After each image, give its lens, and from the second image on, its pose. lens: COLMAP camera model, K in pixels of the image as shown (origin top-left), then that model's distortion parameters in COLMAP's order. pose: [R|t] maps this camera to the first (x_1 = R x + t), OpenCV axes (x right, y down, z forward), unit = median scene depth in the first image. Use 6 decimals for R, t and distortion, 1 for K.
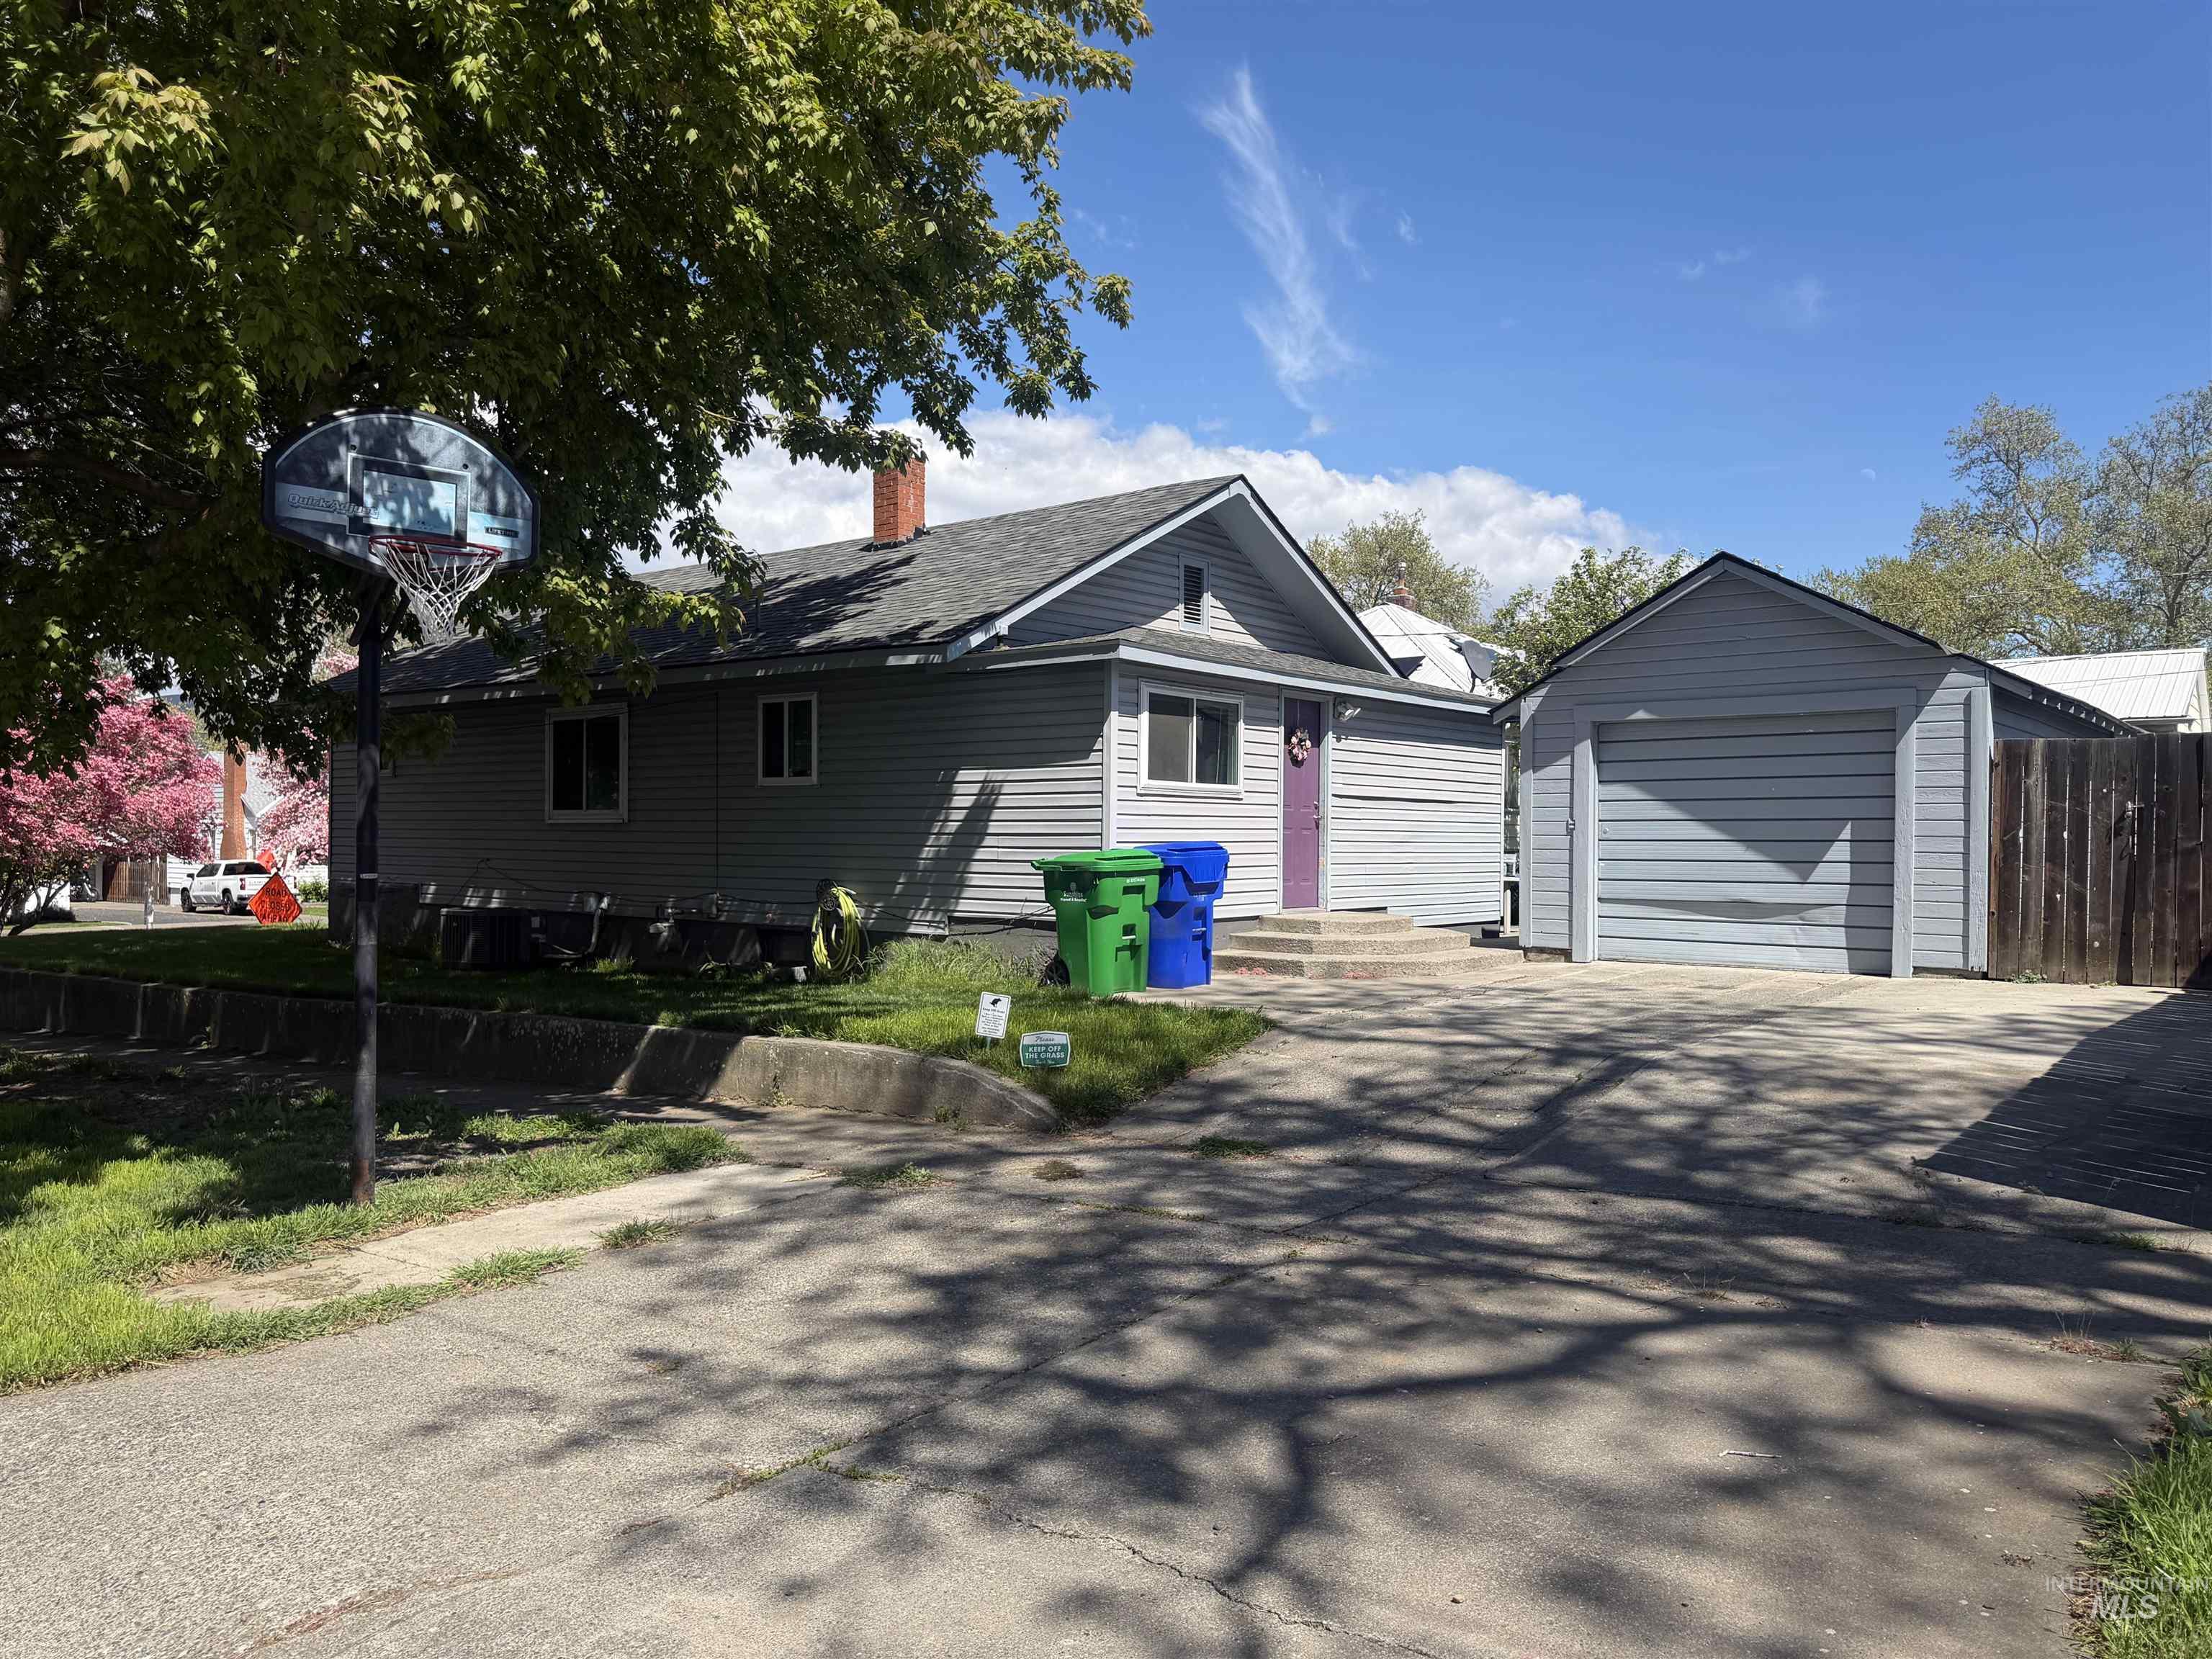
lens RADIAL K [[1581.9, 0, 1106.0], [0, 1581.9, 829.5], [0, 0, 1]] dist [0.102798, -0.132504]
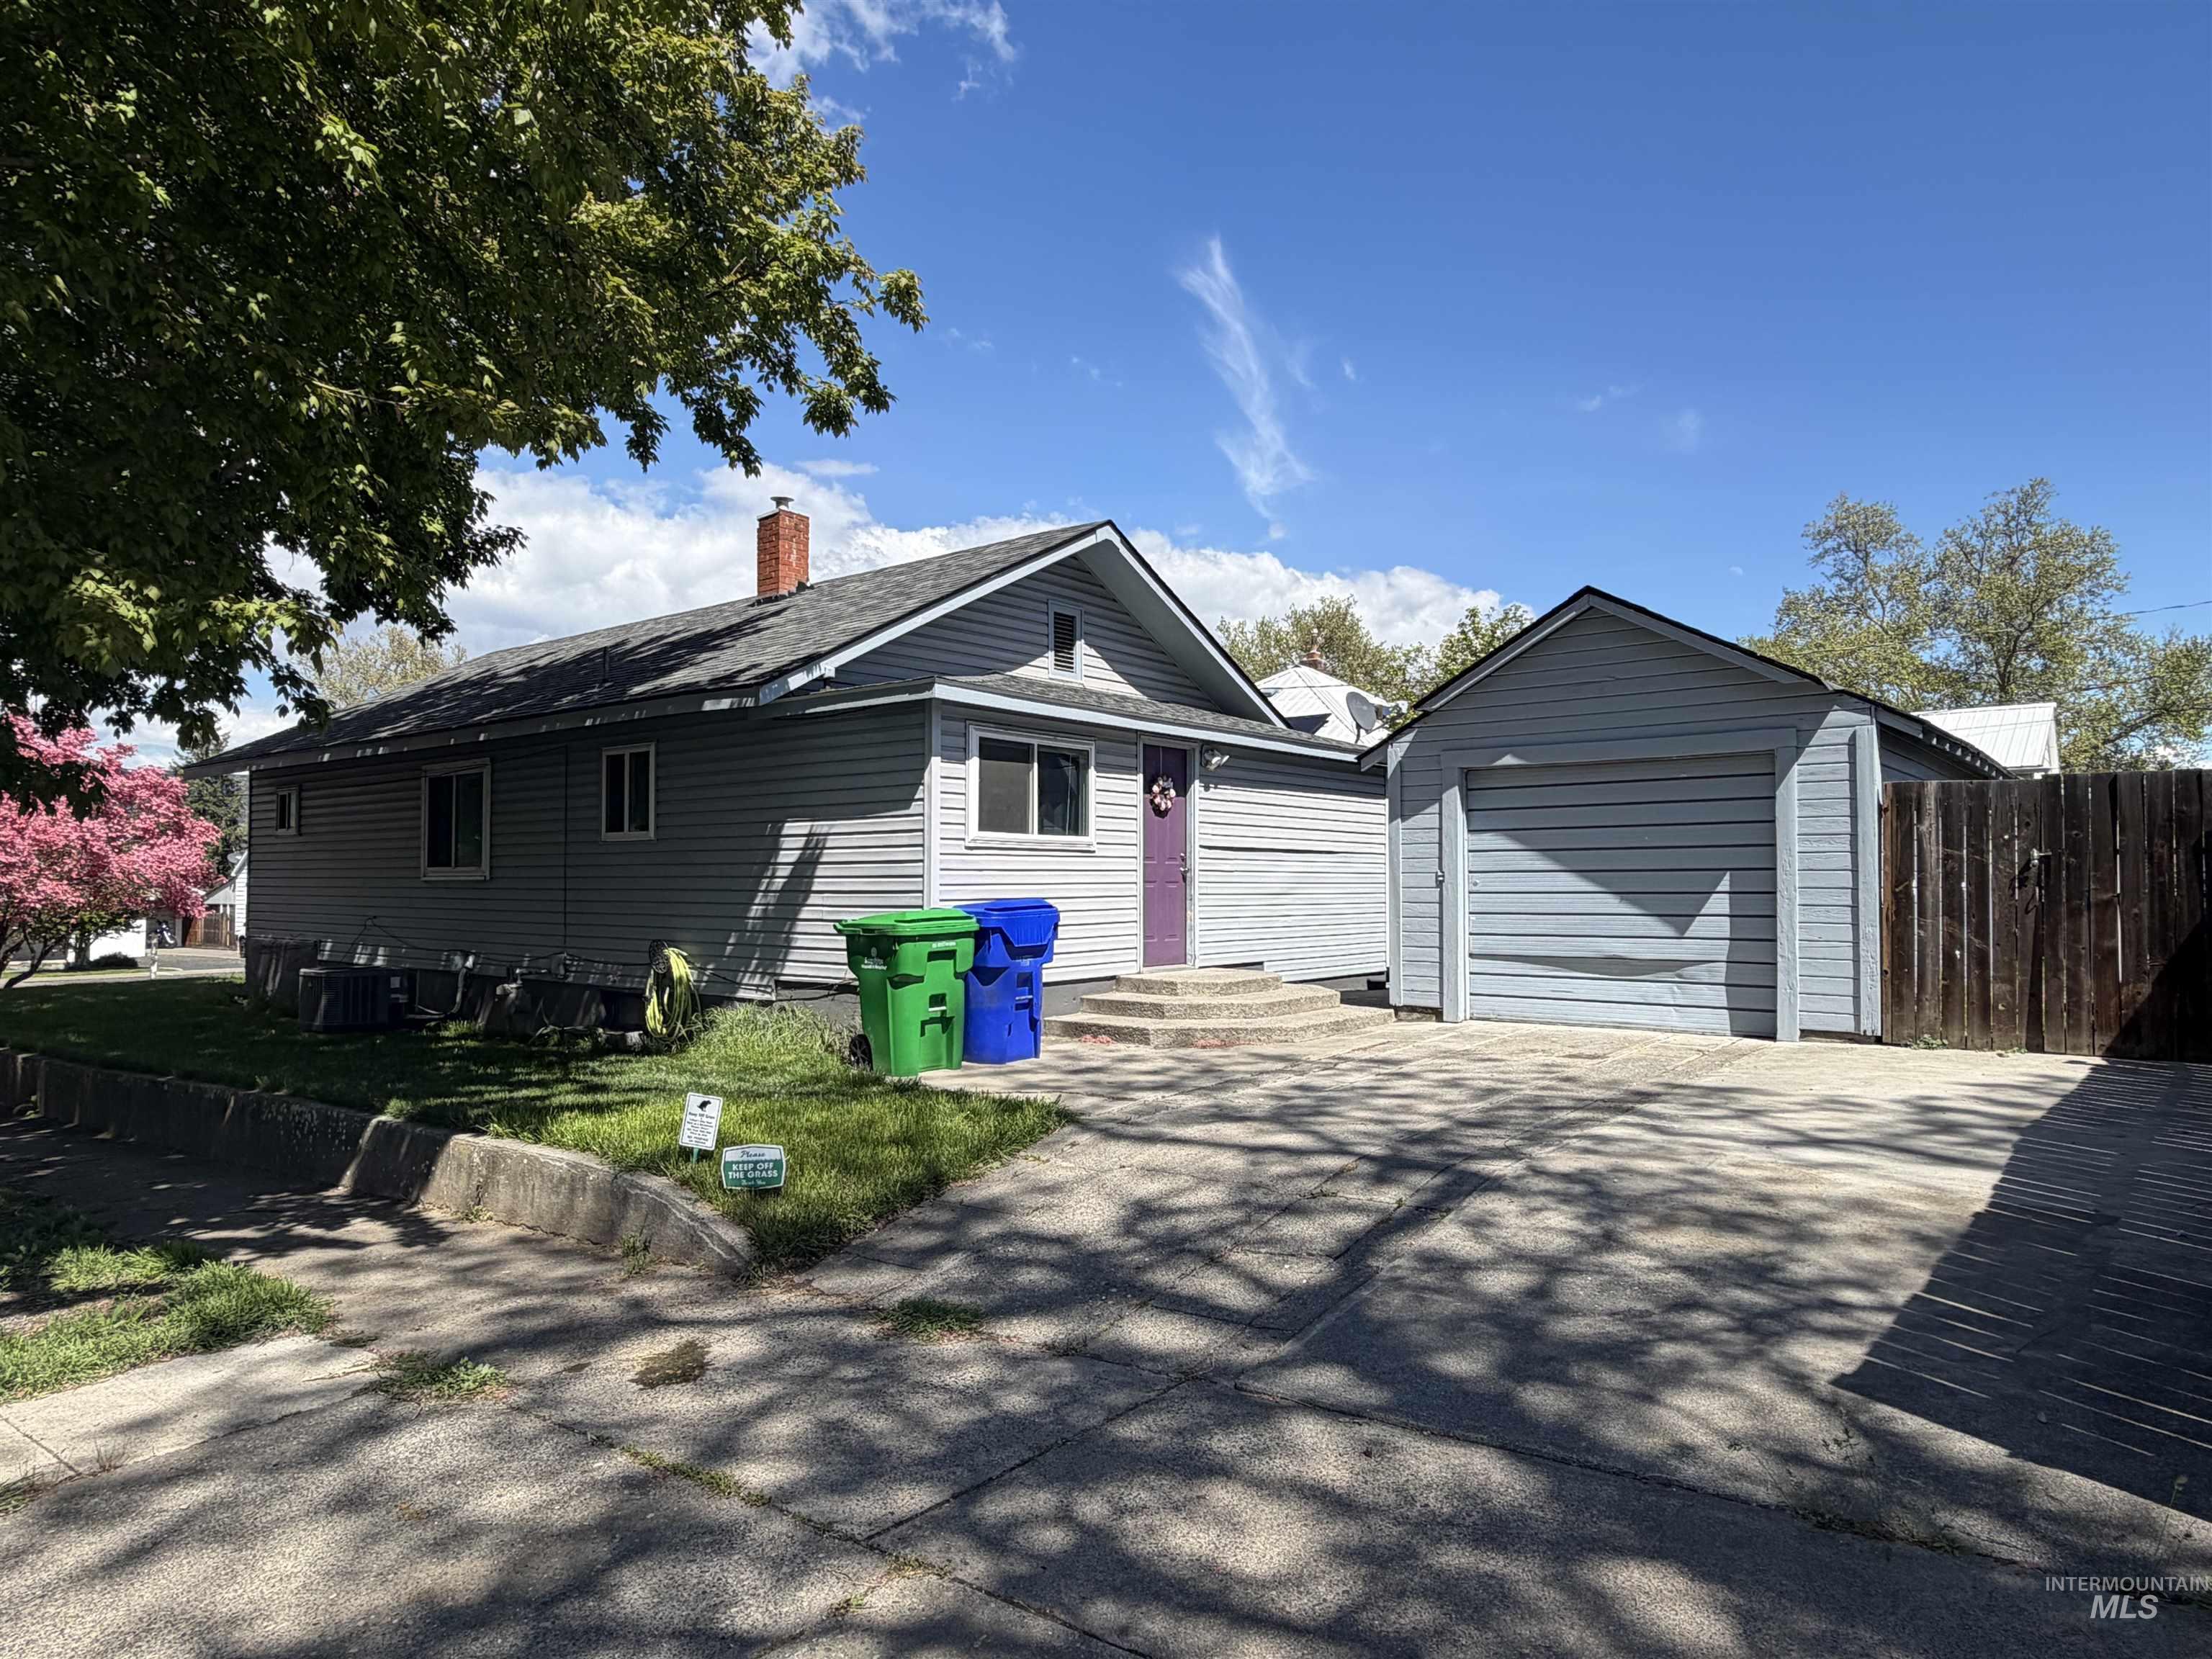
lens RADIAL K [[1364.6, 0, 1106.0], [0, 1364.6, 829.5], [0, 0, 1]] dist [0.004133, 0.002659]
pose [[0.999954, -0.007086, 0.006389, 0.103710], [0.007297, 0.999409, -0.033595, -0.005895], [-0.006147, 0.033640, 0.999415, 0.225472]]
